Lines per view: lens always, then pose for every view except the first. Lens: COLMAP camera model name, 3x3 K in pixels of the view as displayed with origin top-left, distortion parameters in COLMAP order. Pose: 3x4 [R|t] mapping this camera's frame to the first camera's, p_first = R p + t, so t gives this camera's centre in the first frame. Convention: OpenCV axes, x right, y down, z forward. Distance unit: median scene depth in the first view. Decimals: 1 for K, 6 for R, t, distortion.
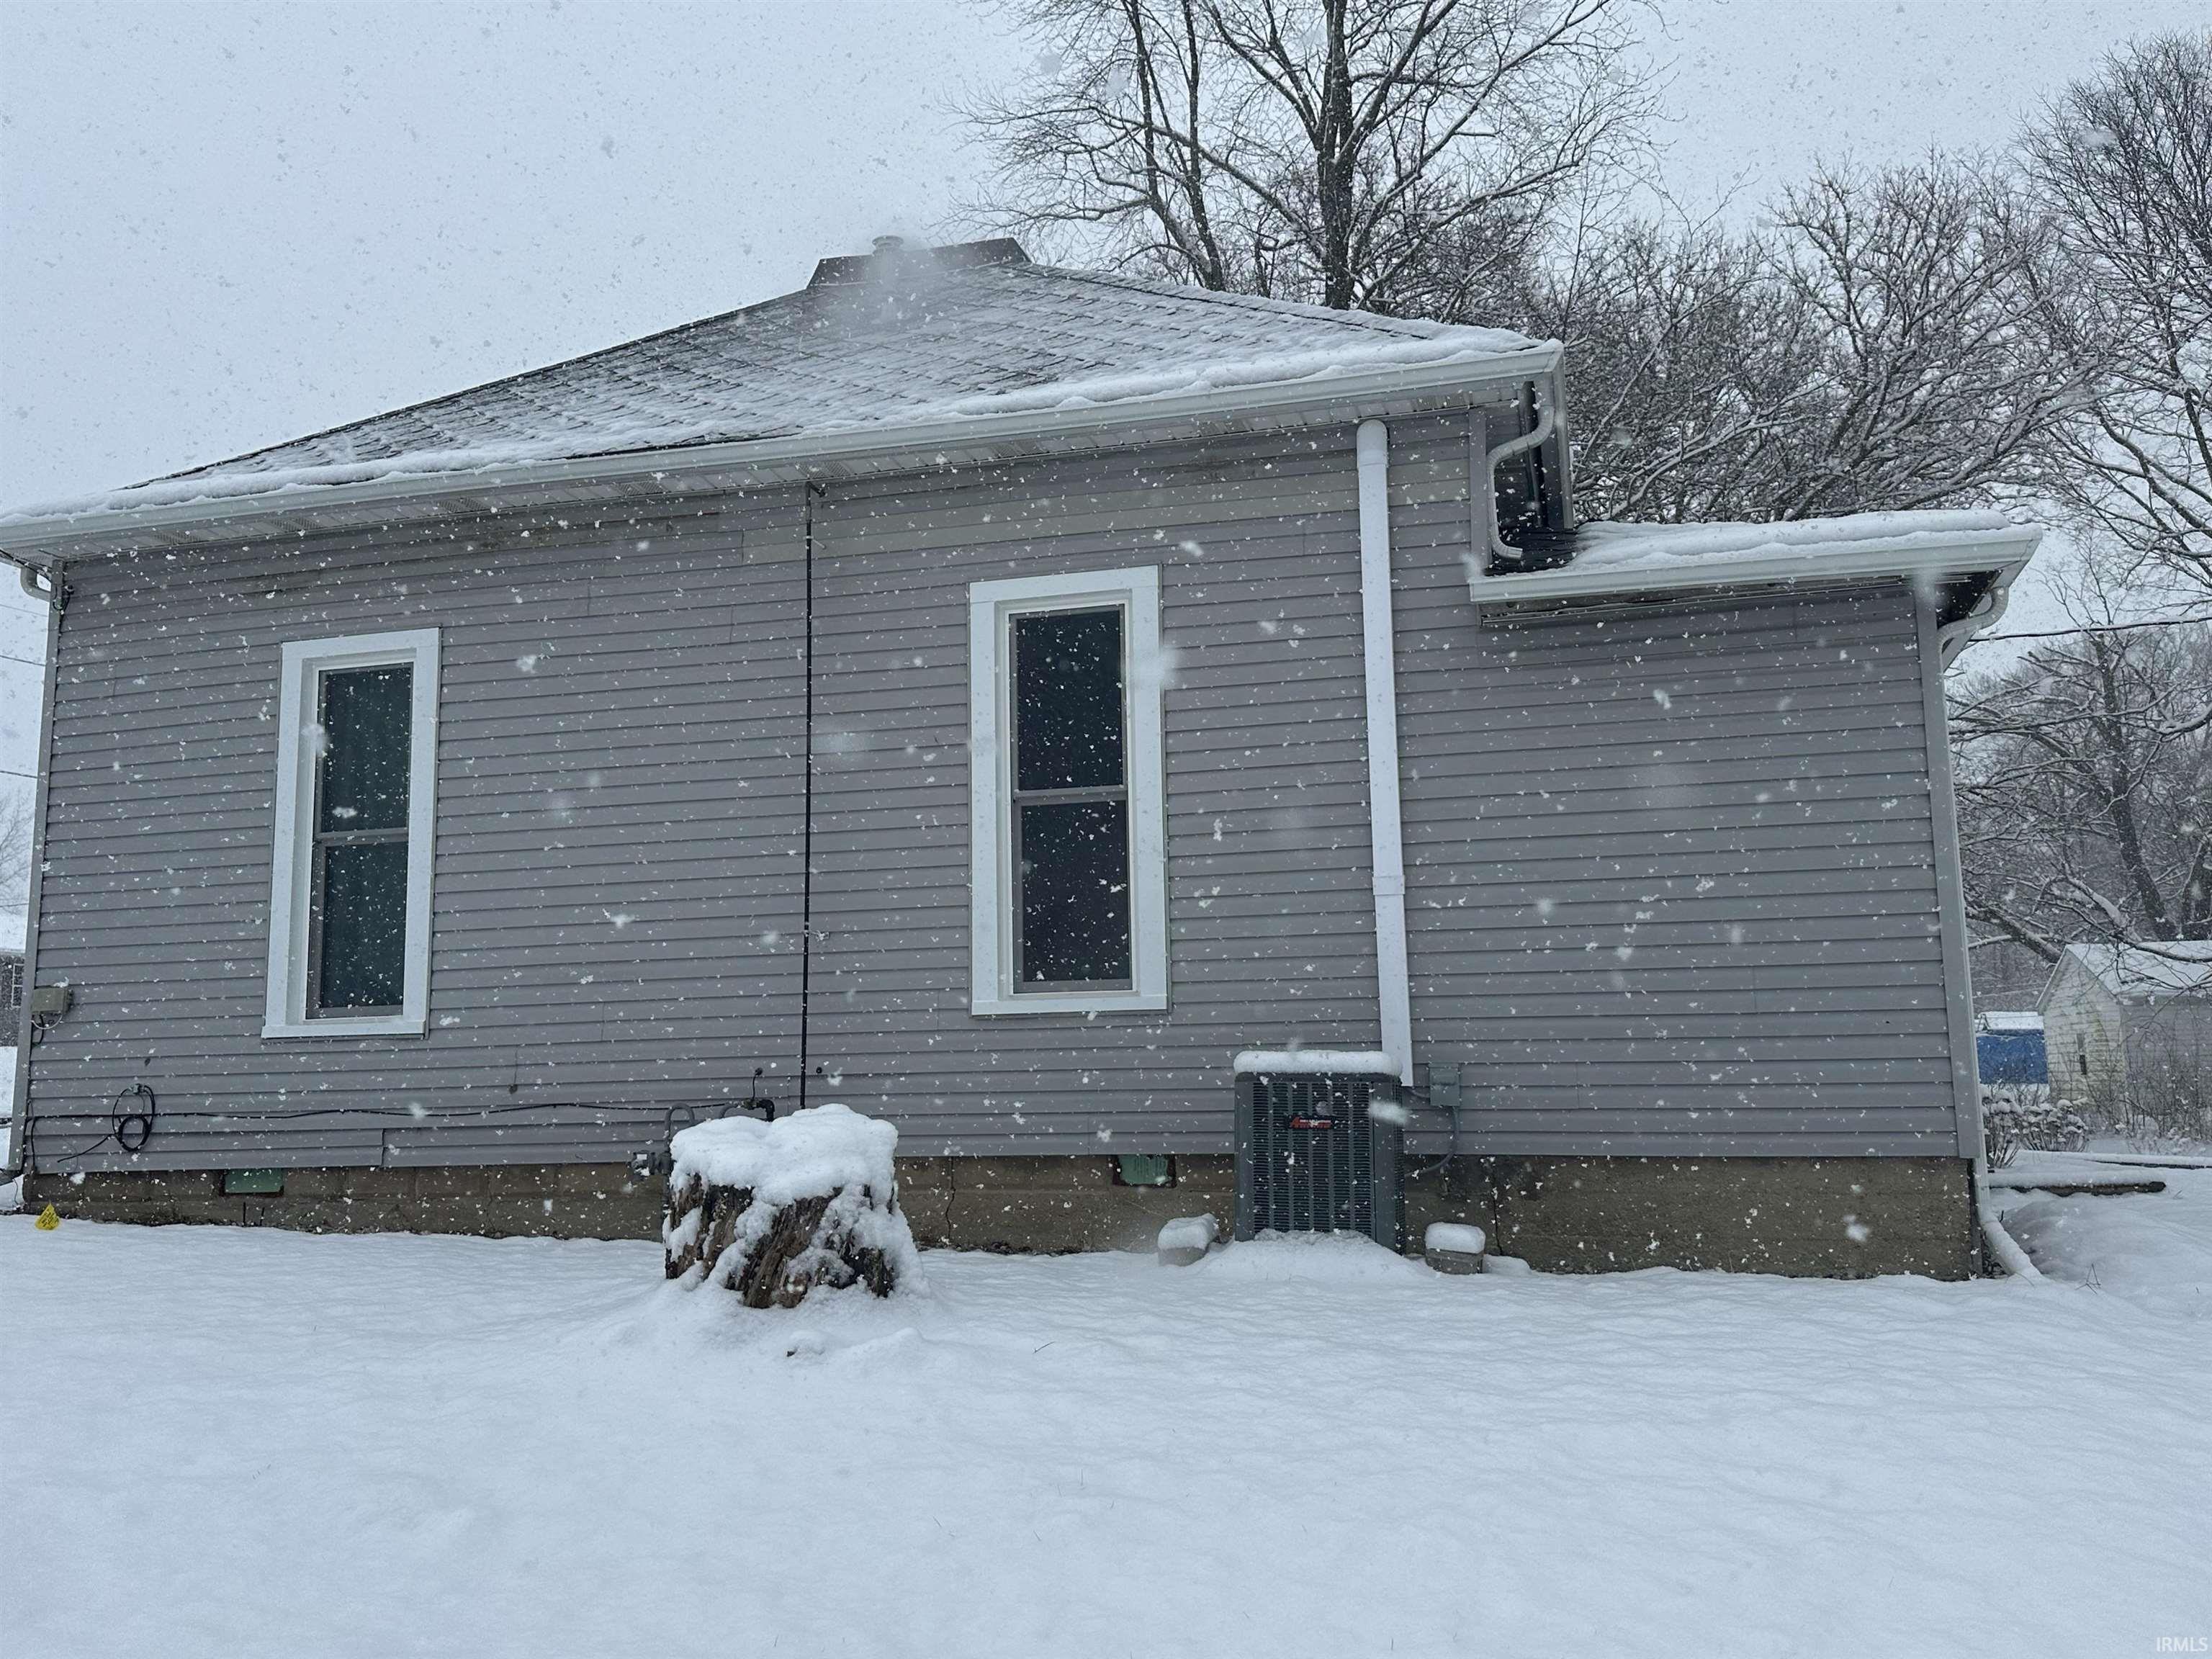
lens RADIAL K [[1829.3, 0, 1094.5], [0, 1829.3, 824.0], [0, 0, 1]] dist [0.067565, -0.006302]
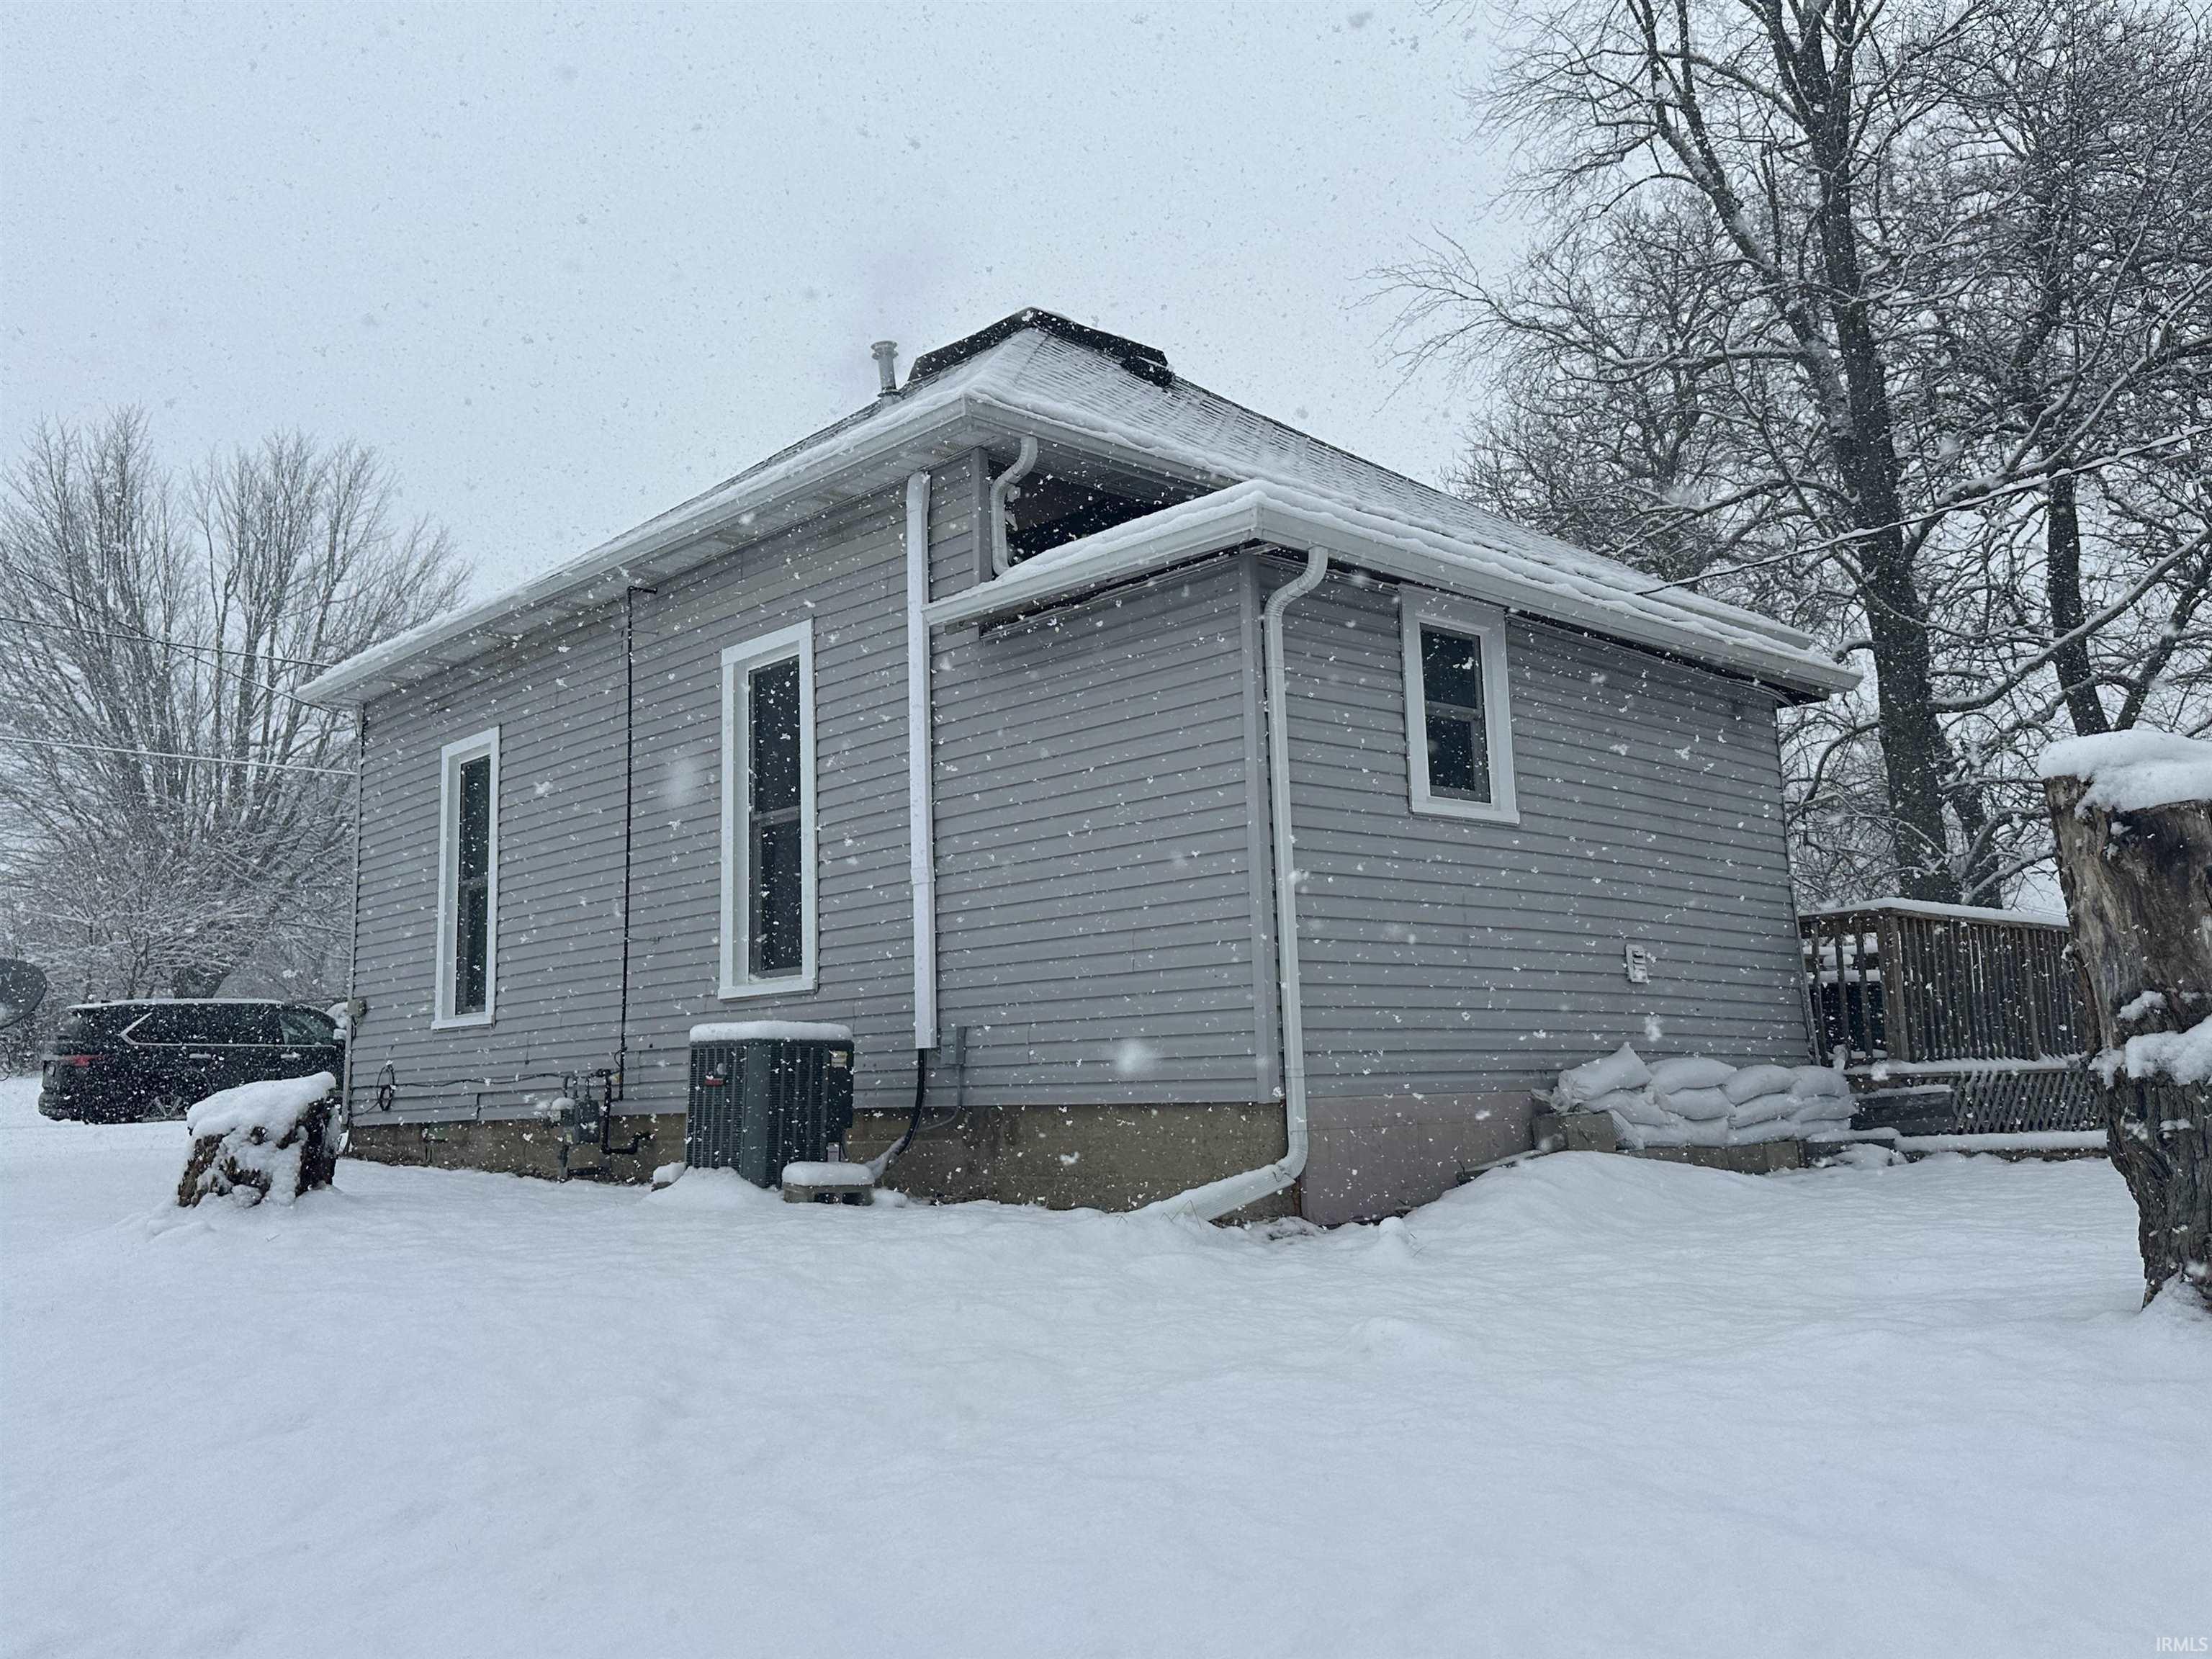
lens RADIAL K [[1829.3, 0, 1094.5], [0, 1829.3, 824.0], [0, 0, 1]] dist [0.067565, -0.006302]
pose [[0.857981, -0.080956, -0.507263, 0.791248], [0.085626, 0.996227, -0.014165, 0.025161], [0.506495, -0.031282, 0.861675, 0.058789]]
